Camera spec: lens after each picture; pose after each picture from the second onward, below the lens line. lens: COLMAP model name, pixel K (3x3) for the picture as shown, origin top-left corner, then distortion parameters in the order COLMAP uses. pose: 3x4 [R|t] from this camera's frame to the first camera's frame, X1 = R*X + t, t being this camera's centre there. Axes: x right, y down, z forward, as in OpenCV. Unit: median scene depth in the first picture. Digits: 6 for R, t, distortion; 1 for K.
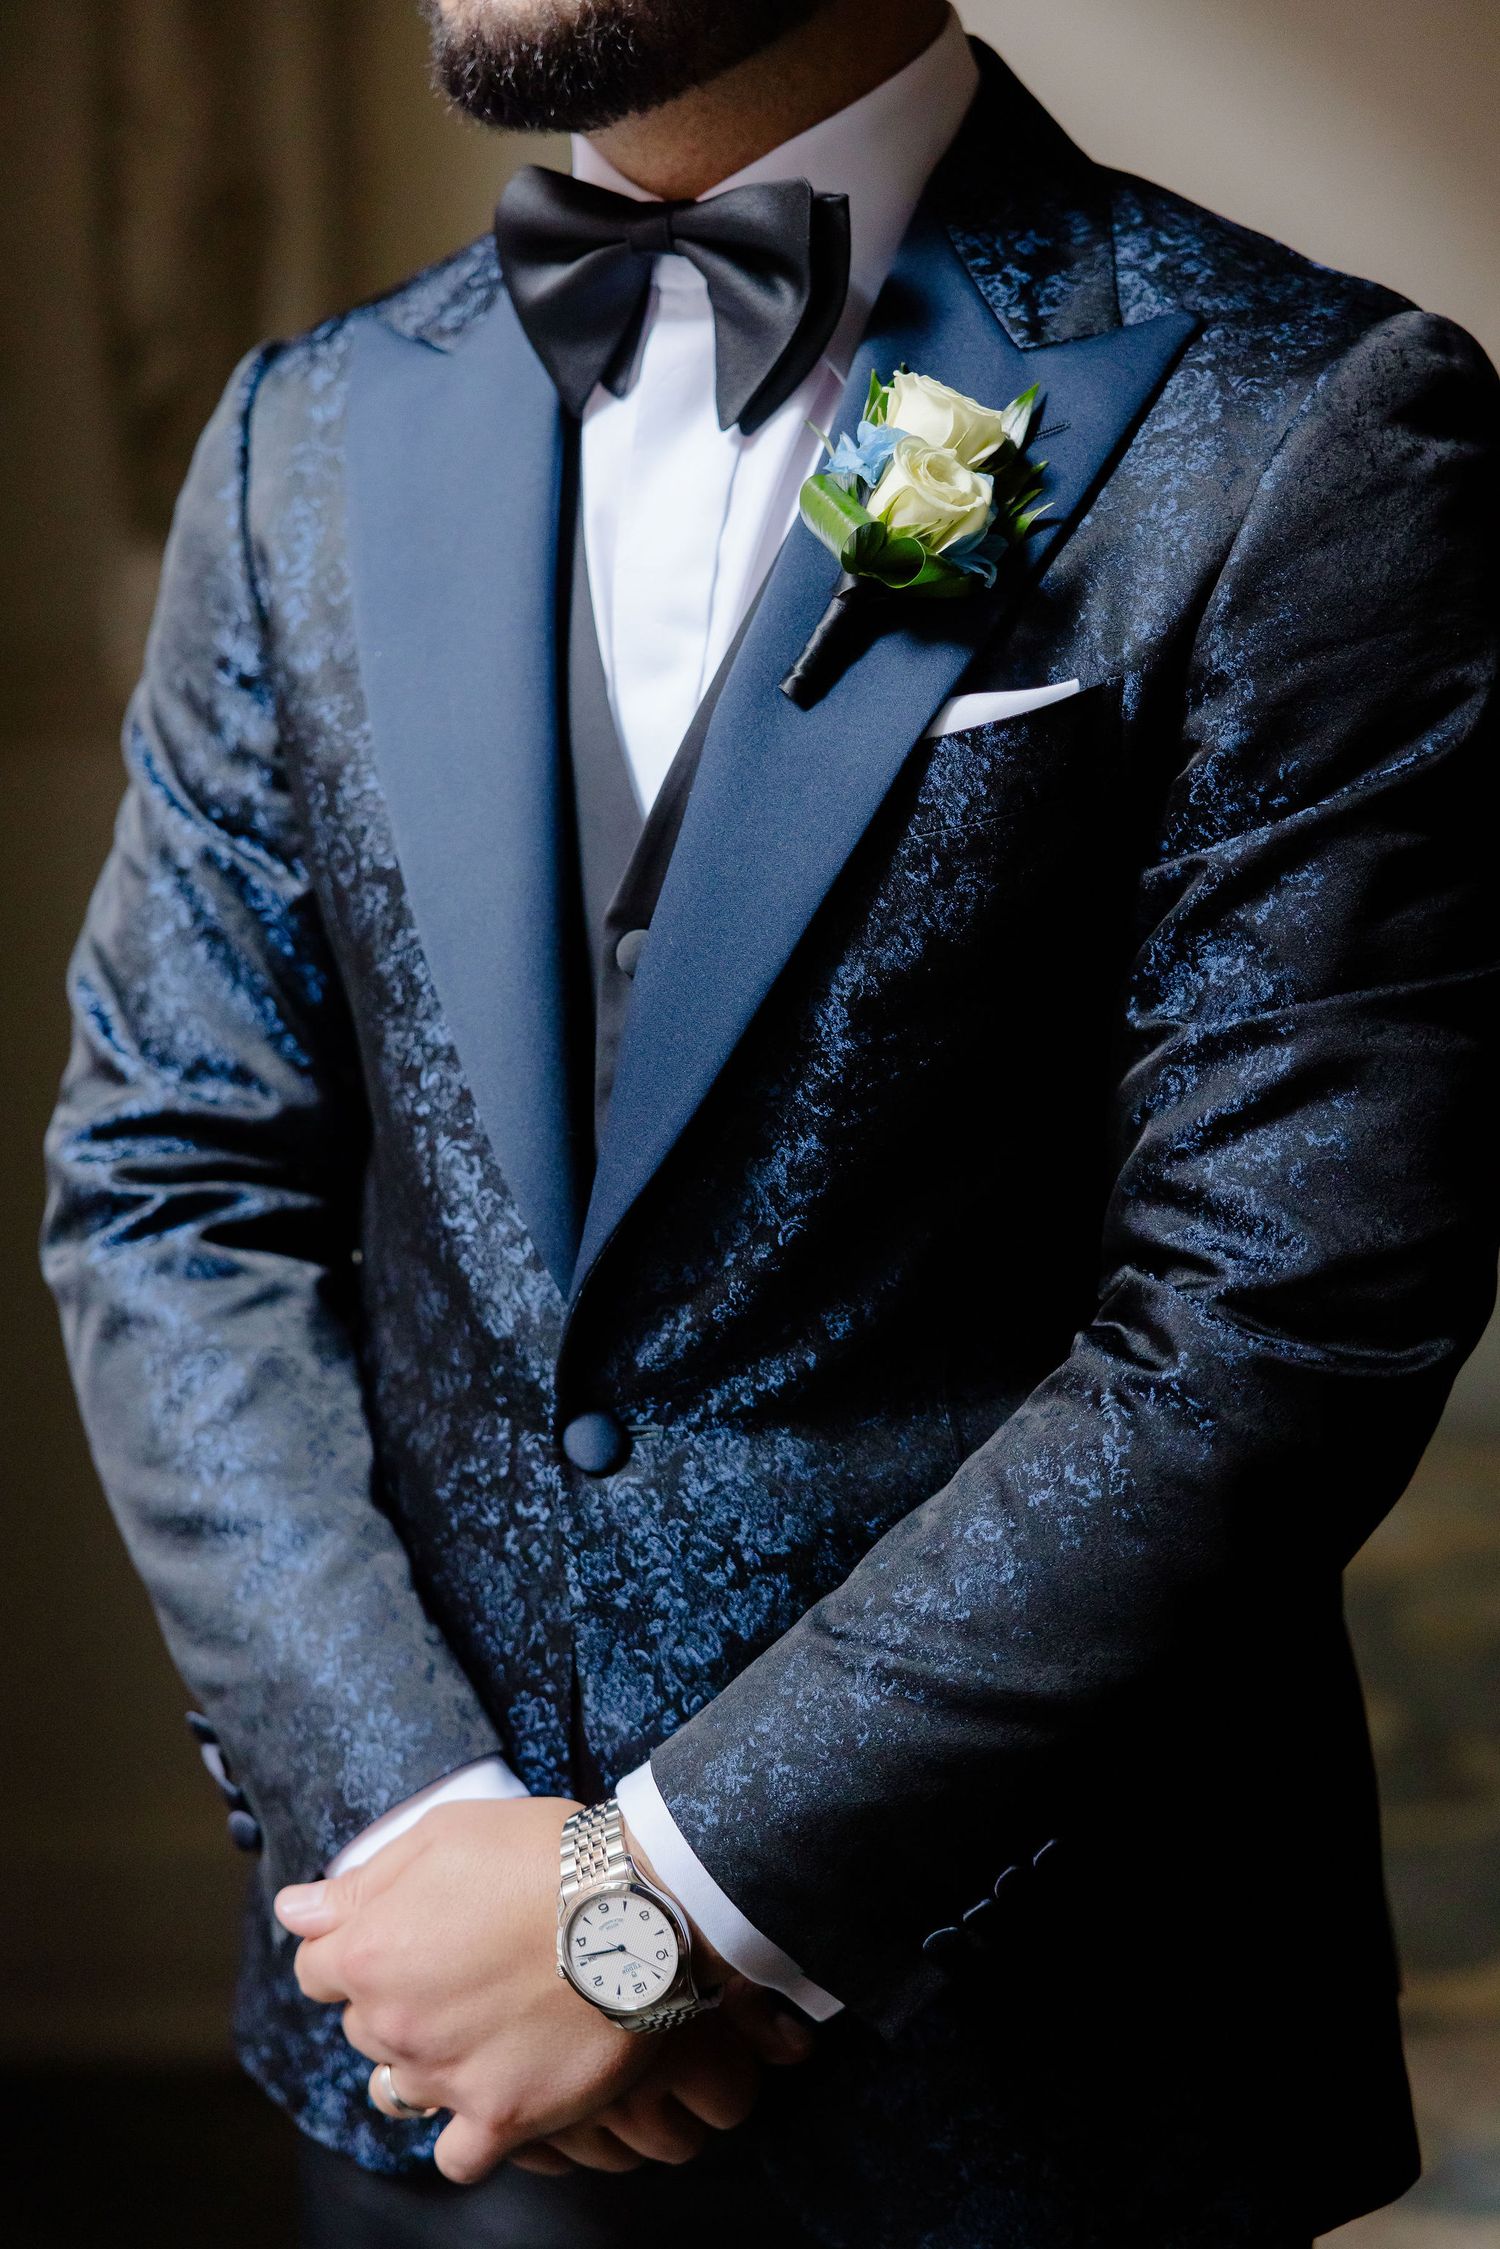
lens RADIAL K [[4013.9, 0, 758.2], [0, 4013.9, 1157.1], [0, 0, 1]] dist [0.049801, 0.058682]
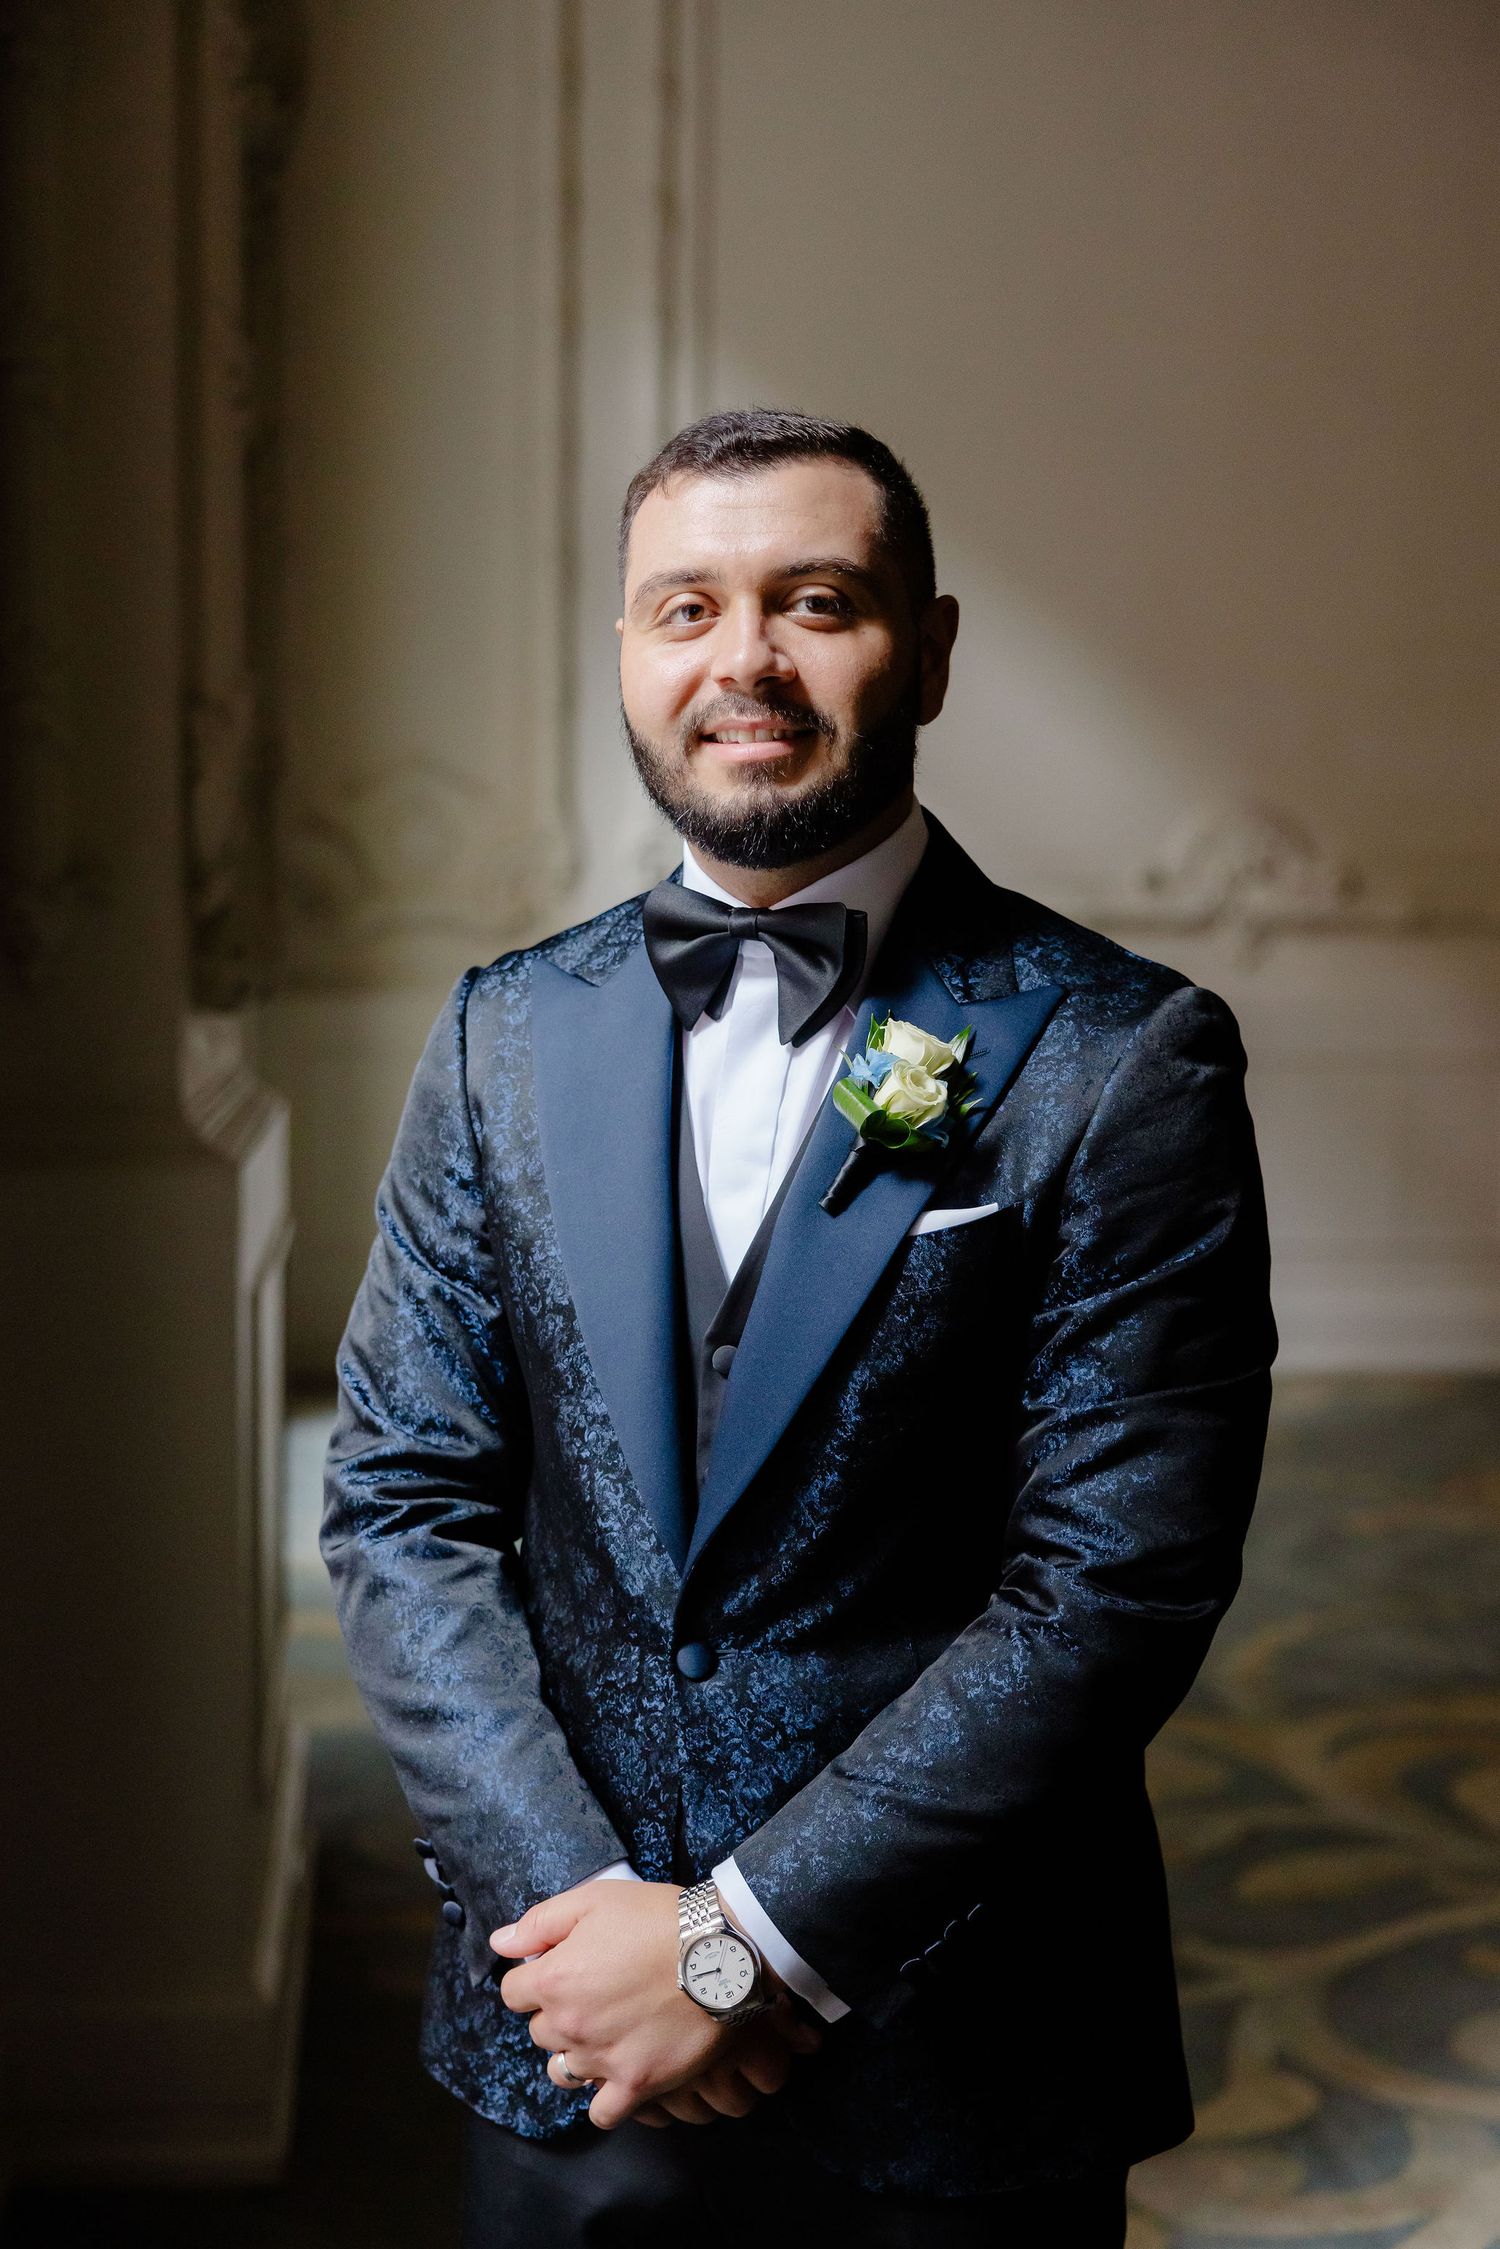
lens RADIAL K [[3662.3, 0, 721.1], [0, 3662.3, 1131.1], [0, 0, 1]] dist [0.058884, 0.189183]
pose [[0.997855, 0.016597, 0.063322, -0.128515], [-0.010381, 0.995204, -0.097268, 0.001888], [-0.064633, 0.096403, 0.993242, -0.502384]]
